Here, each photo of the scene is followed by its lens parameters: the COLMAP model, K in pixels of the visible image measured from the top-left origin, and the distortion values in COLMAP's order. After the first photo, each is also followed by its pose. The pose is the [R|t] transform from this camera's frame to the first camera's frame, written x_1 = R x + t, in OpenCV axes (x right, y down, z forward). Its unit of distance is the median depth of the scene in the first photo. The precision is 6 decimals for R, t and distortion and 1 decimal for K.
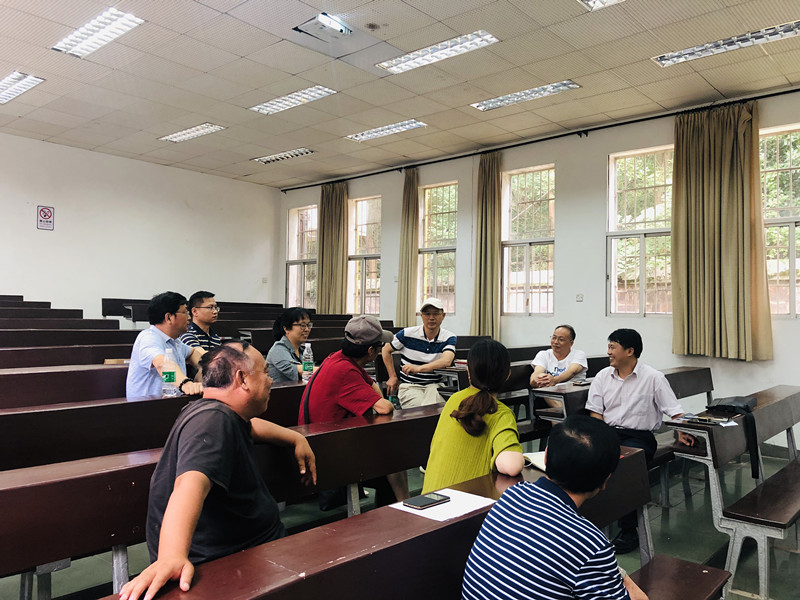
lens RADIAL K [[636.2, 0, 399.6], [0, 636.2, 297.3], [0, 0, 1]] dist [0.010313, 0.009578]
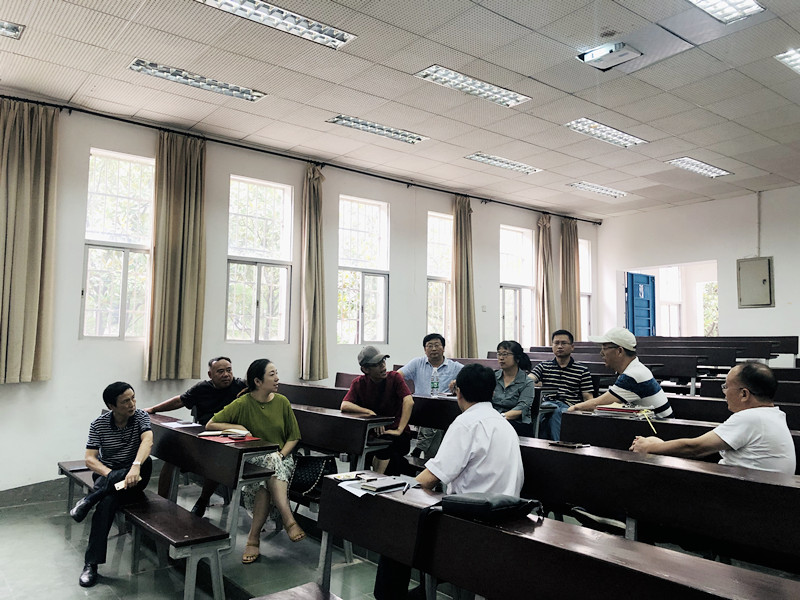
lens RADIAL K [[665.0, 0, 400.0], [0, 665.0, 300.0], [0, 0, 1]] dist [0.069449, -0.137896]
pose [[0.188907, 0.063985, 0.979908, -0.877329], [-0.050885, 0.997172, -0.055303, 0.016883], [-0.980676, -0.039415, 0.191629, 0.777950]]
